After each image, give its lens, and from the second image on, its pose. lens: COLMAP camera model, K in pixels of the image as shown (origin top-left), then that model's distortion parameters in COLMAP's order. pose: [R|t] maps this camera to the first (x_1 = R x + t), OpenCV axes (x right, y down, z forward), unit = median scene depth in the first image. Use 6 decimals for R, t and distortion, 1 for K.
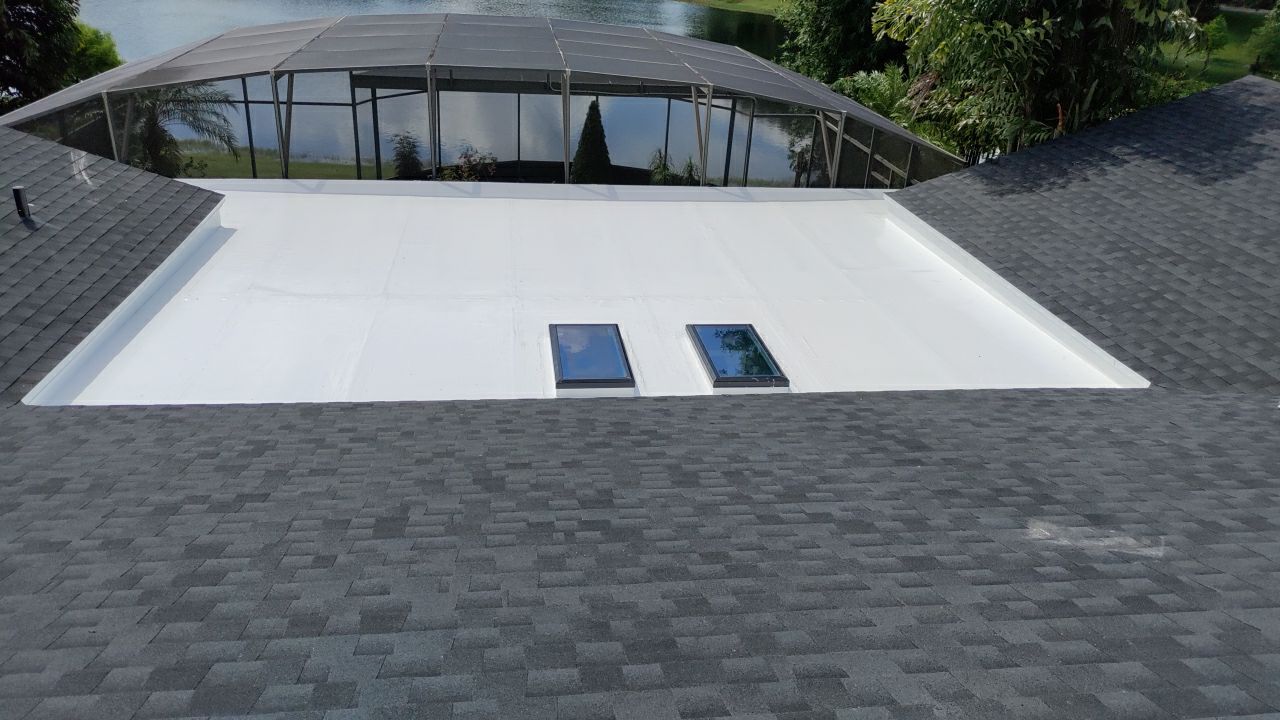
lens RADIAL K [[941.5, 0, 640.0], [0, 941.5, 360.0], [0, 0, 1]] dist [0.056208, -0.063733]
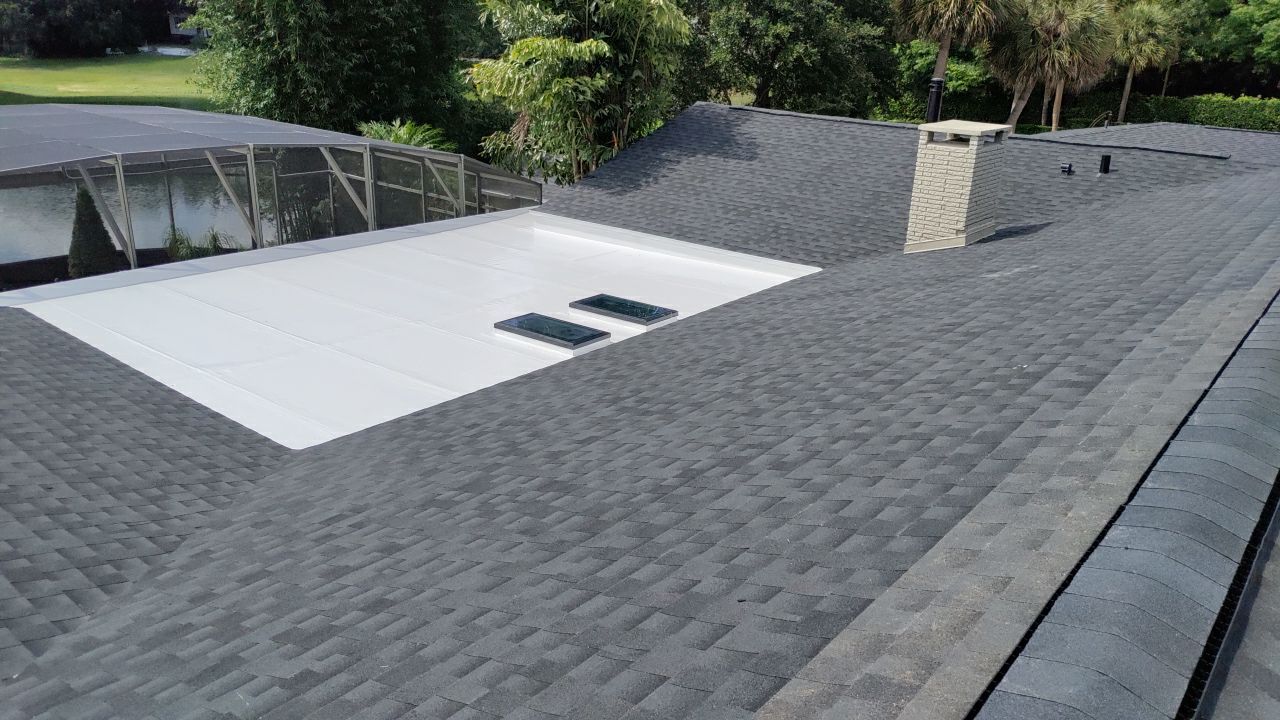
lens RADIAL K [[958.6, 0, 639.3], [0, 958.6, 374.5], [0, 0, 1]] dist [0.004841, -0.010372]
pose [[0.725253, -0.258157, 0.638250, -0.746715], [0.286379, 0.956152, 0.061323, 0.006485], [-0.626094, 0.138307, 0.767383, -0.118243]]
